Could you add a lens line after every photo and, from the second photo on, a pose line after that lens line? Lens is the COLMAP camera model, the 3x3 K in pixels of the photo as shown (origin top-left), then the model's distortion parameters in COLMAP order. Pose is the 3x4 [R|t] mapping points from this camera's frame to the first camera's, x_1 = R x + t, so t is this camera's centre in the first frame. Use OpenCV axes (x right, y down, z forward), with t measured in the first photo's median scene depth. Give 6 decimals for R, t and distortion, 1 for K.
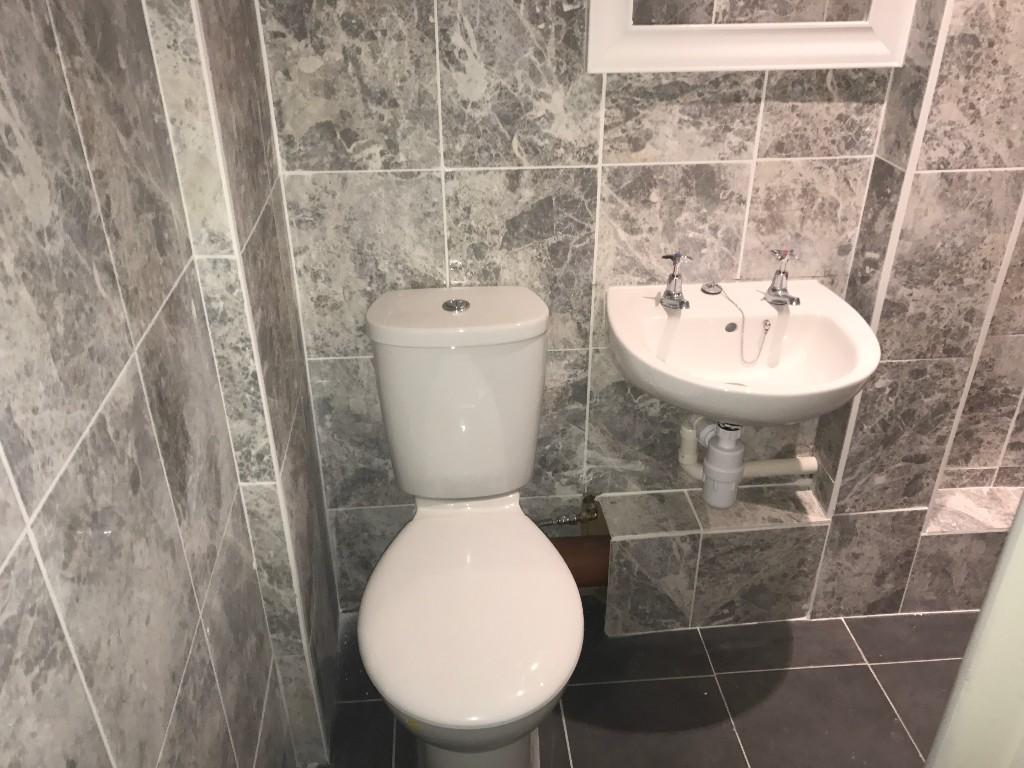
lens RADIAL K [[848.9, 0, 510.0], [0, 848.9, 382.3], [0, 0, 1]] dist [0.032051, -0.030320]
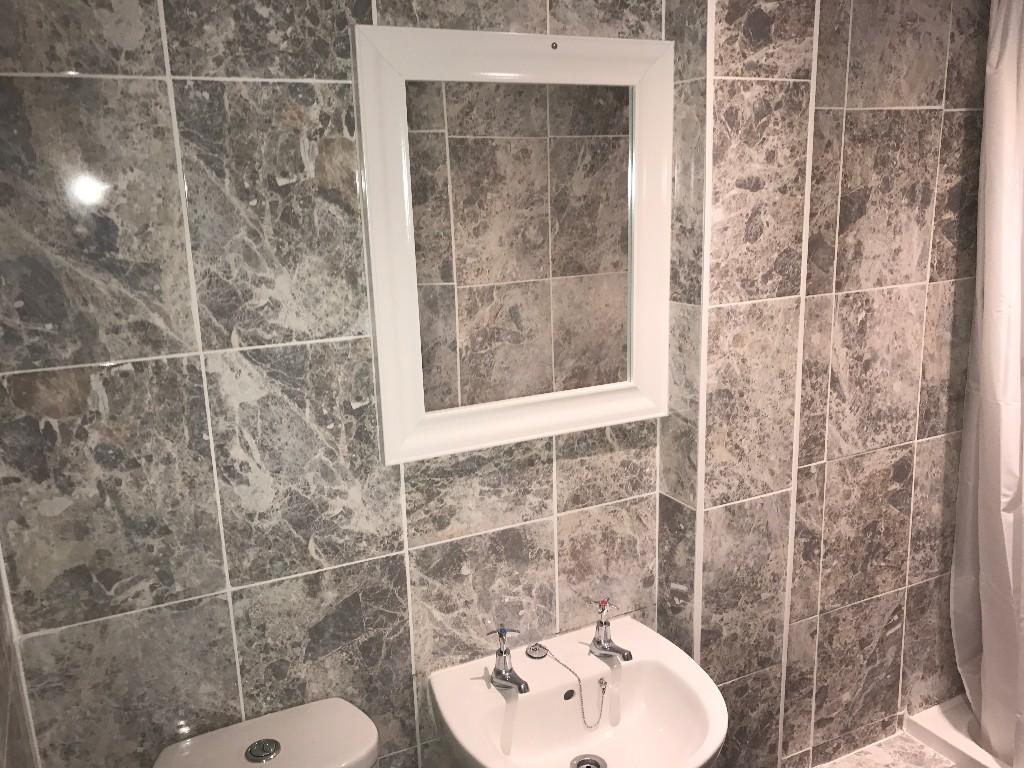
lens RADIAL K [[848.9, 0, 516.8], [0, 848.9, 386.0], [0, 0, 1]] dist [0.032051, -0.030320]
pose [[0.932250, -0.108318, 0.345221, -0.082362], [0.201153, 0.948251, -0.245676, -0.173893], [-0.300745, 0.298474, 0.905796, 0.073502]]
